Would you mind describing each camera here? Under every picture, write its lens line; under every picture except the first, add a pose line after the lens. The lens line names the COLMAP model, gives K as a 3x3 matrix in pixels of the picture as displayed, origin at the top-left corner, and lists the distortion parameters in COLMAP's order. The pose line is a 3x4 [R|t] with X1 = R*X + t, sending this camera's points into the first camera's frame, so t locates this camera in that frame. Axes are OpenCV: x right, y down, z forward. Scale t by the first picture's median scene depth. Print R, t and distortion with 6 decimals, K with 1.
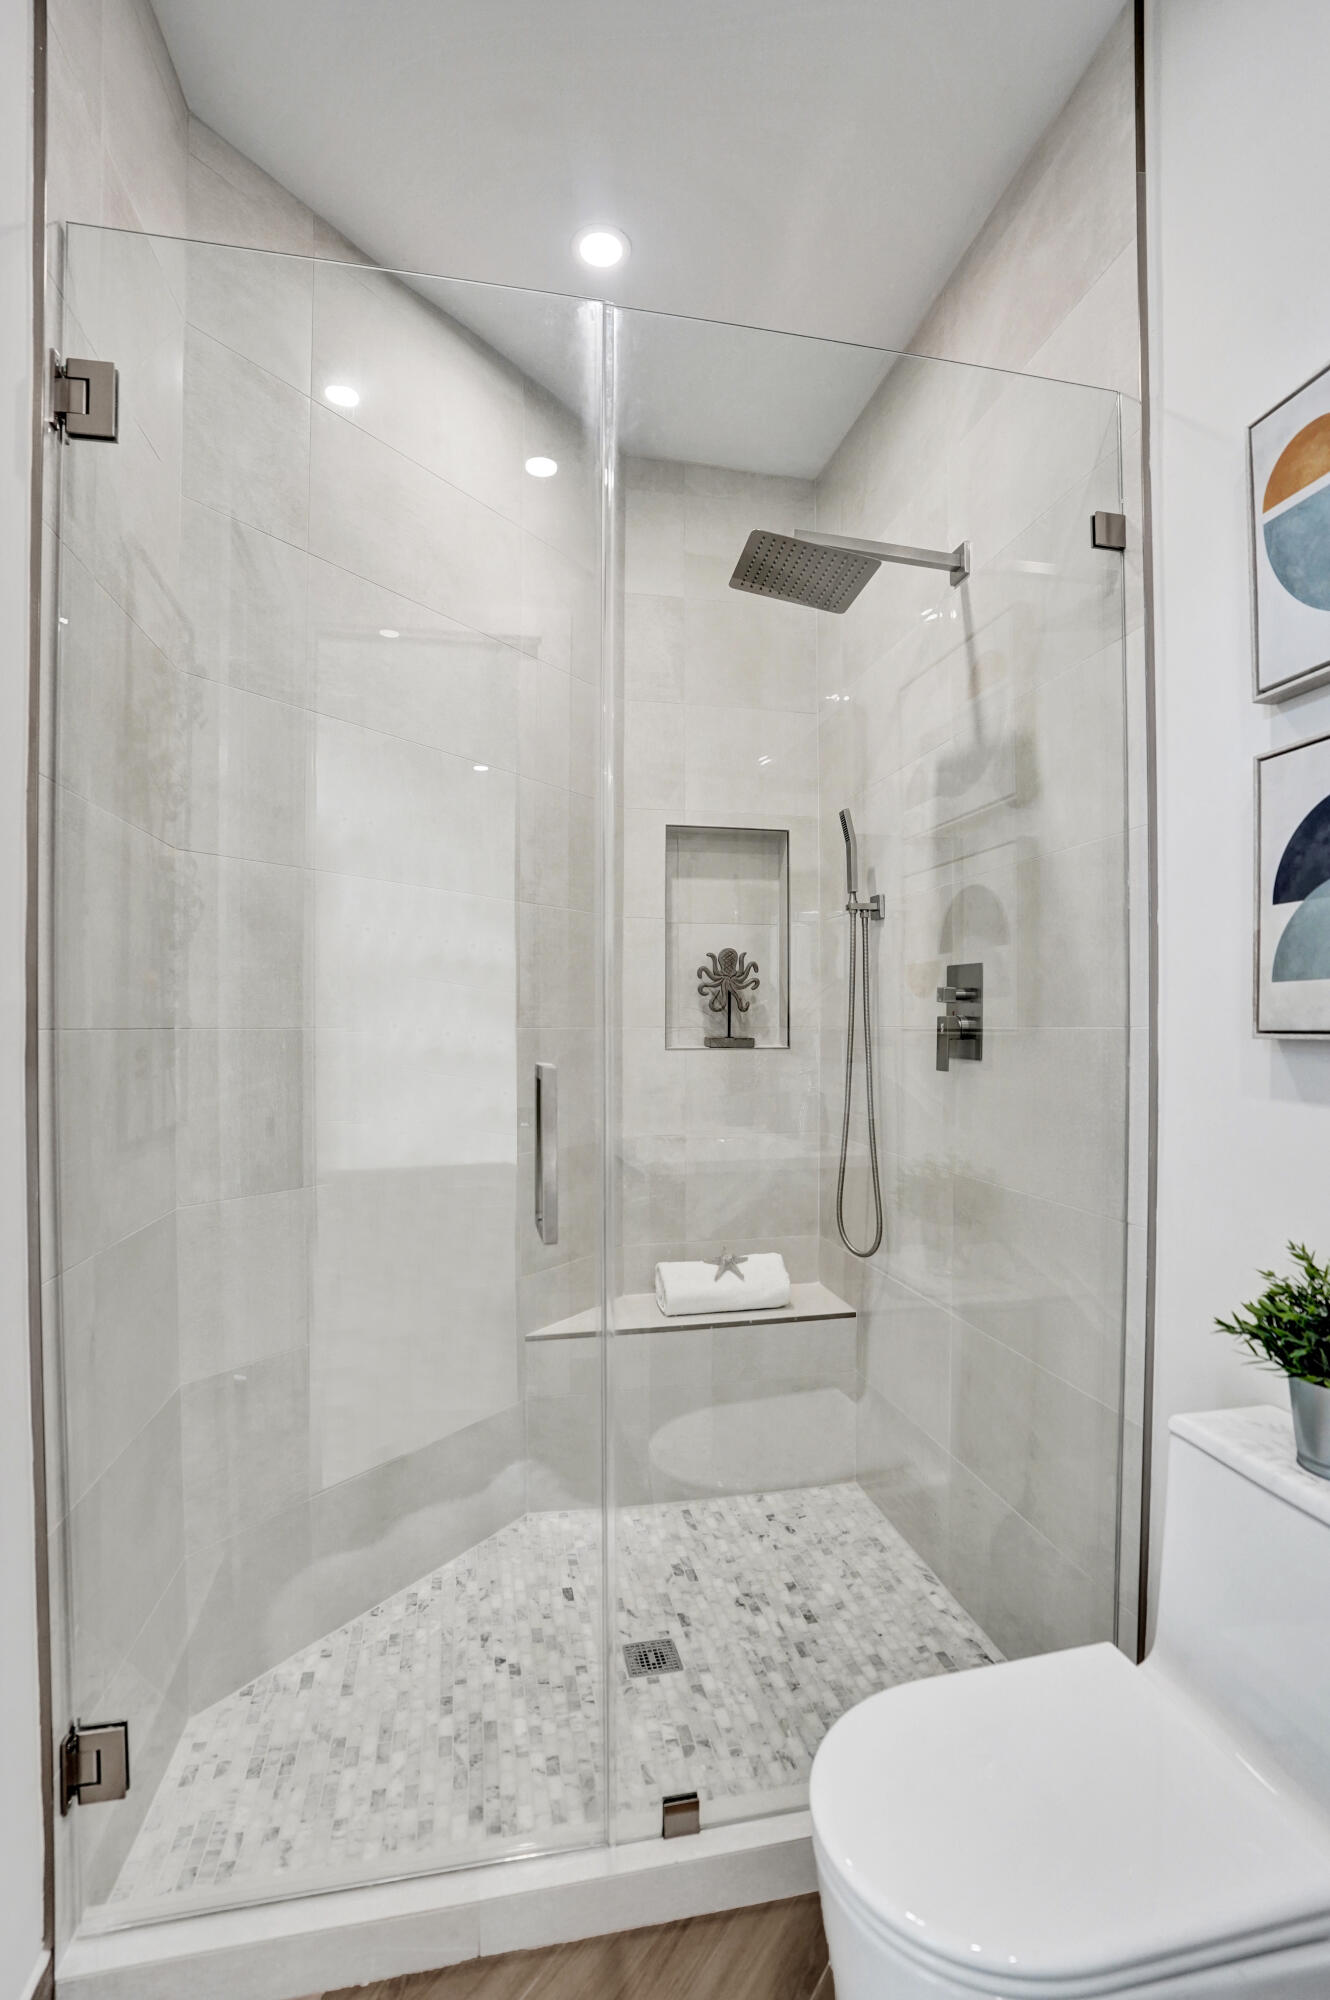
lens RADIAL K [[969.1, 0, 667.5], [0, 969.1, 1034.6], [0, 0, 1]] dist [-0.062551, 0.018437]
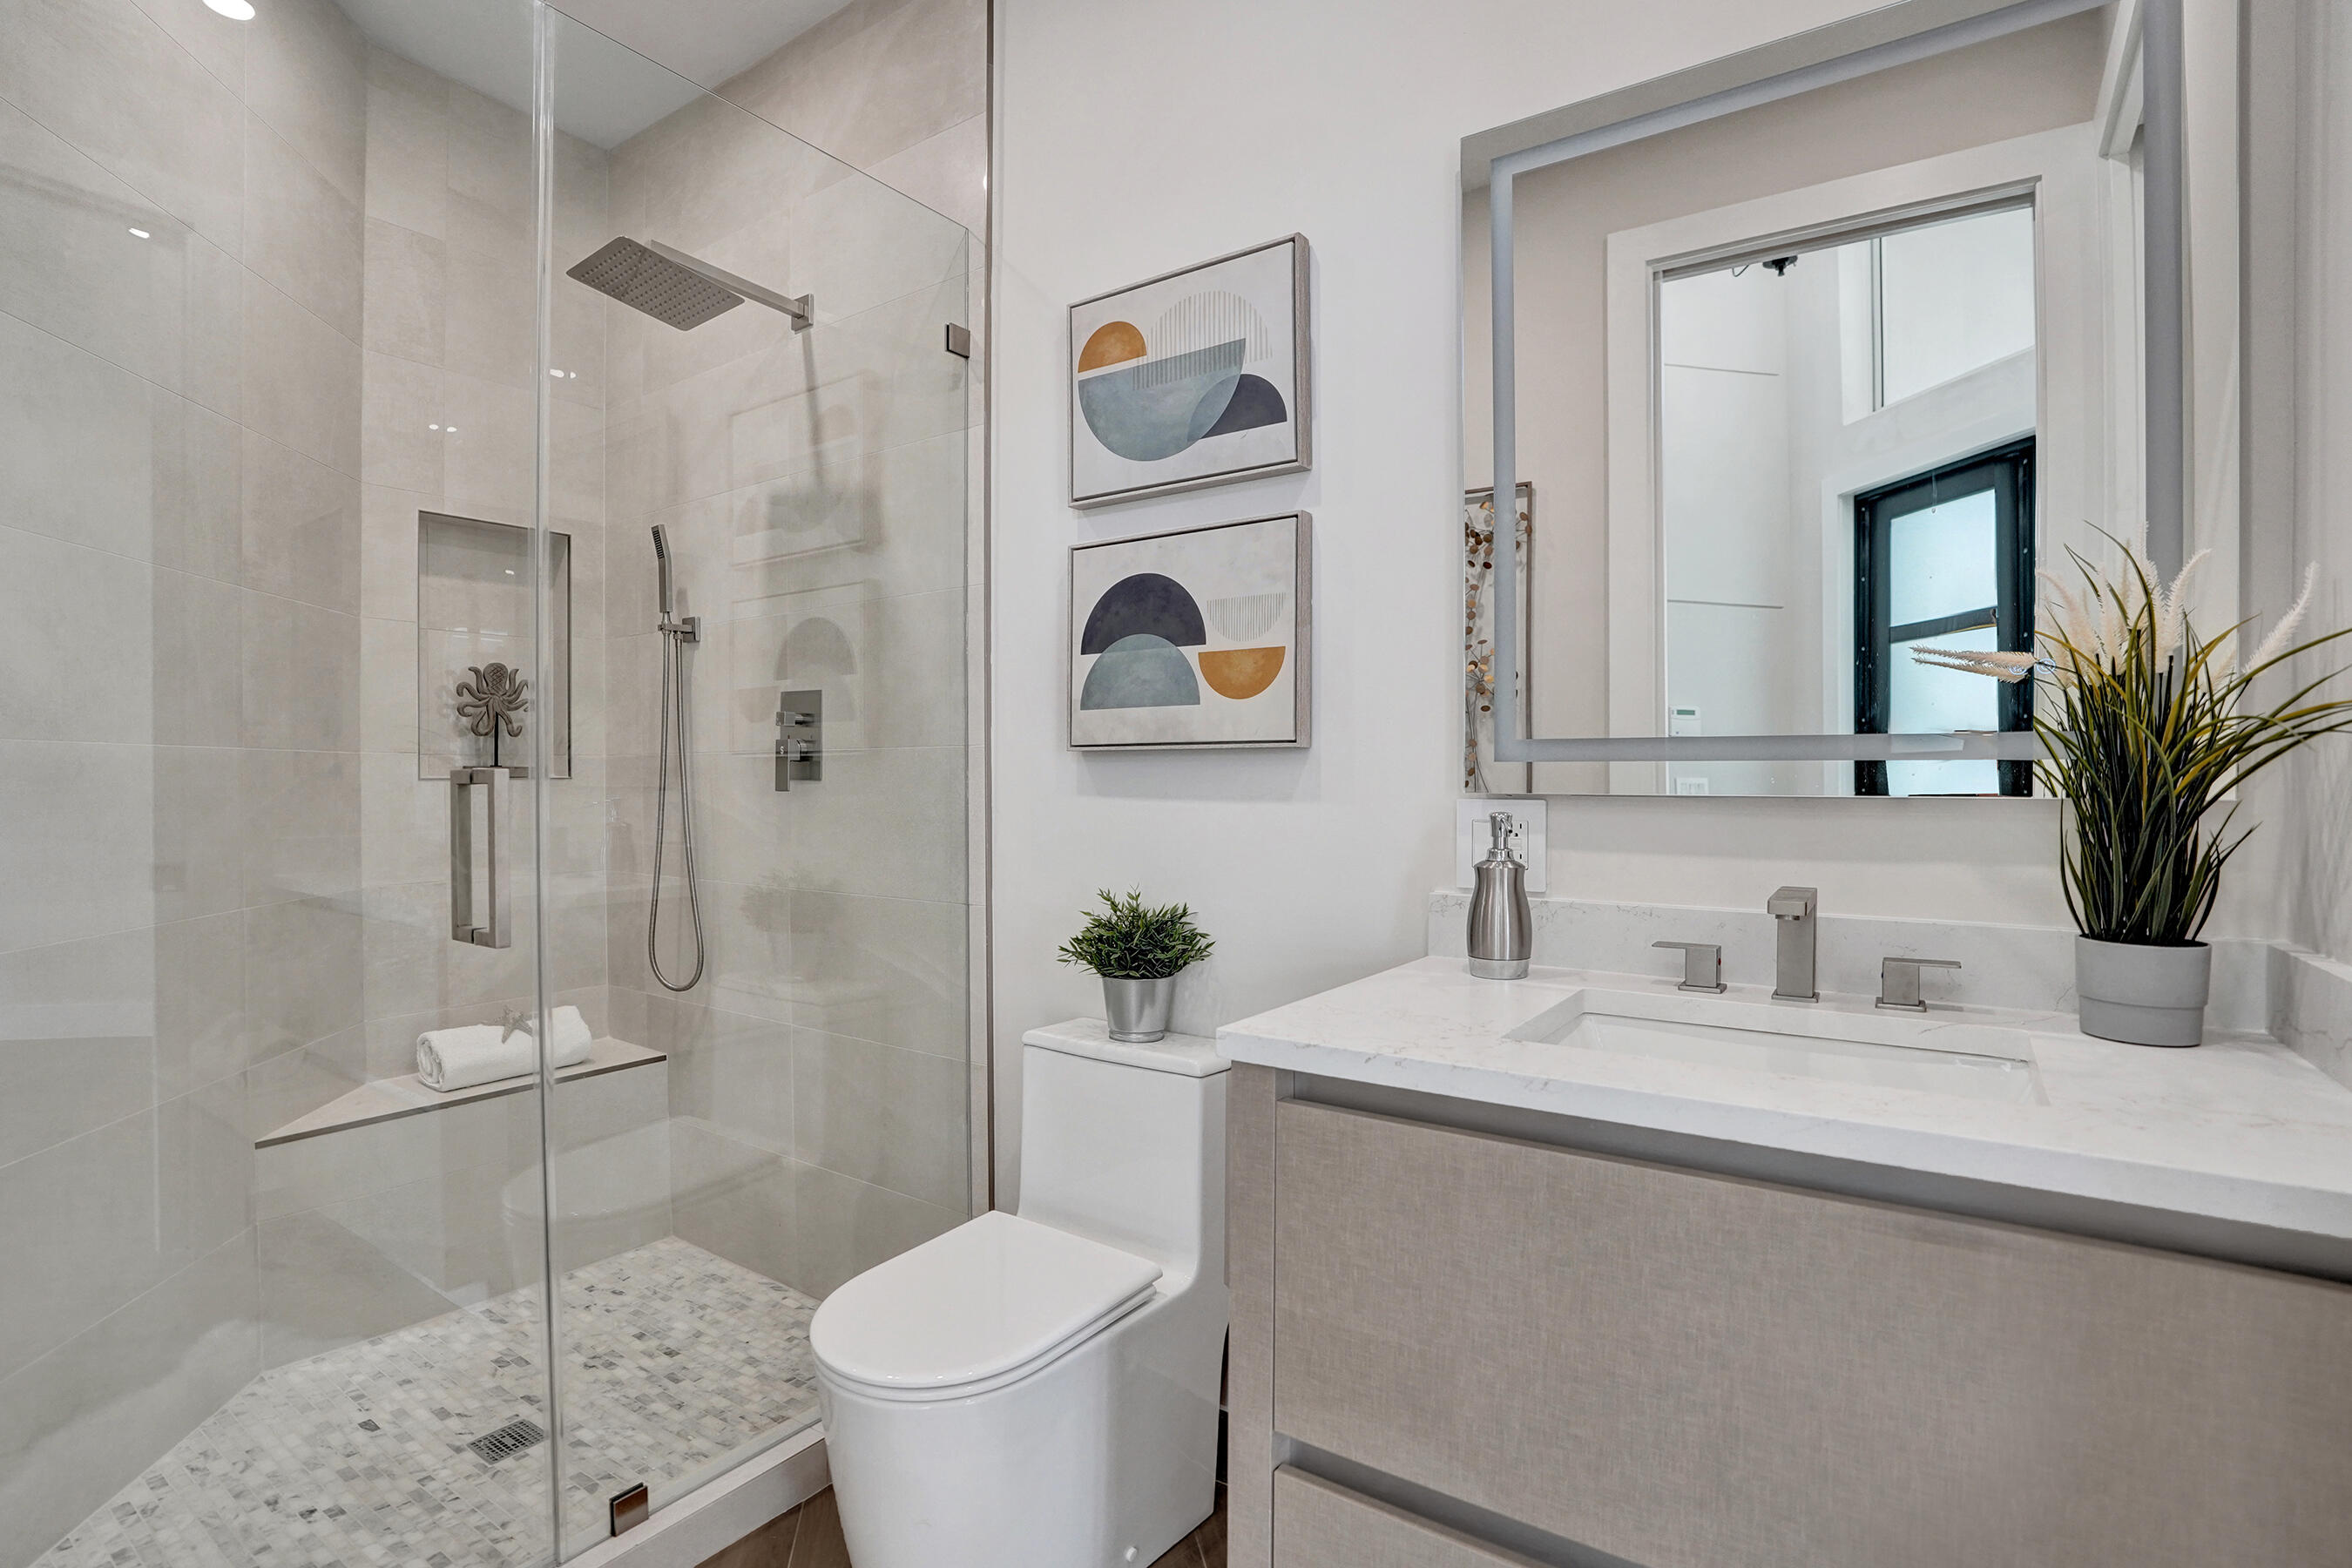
lens RADIAL K [[1139.7, 0, 1183.6], [0, 1139.7, 782.8], [0, 0, 1]] dist [-0.062551, 0.018437]
pose [[0.726743, -0.008575, 0.686856, -0.243809], [0.009578, 0.999951, 0.002351, 0.029723], [-0.686842, 0.004870, 0.726790, -0.195119]]
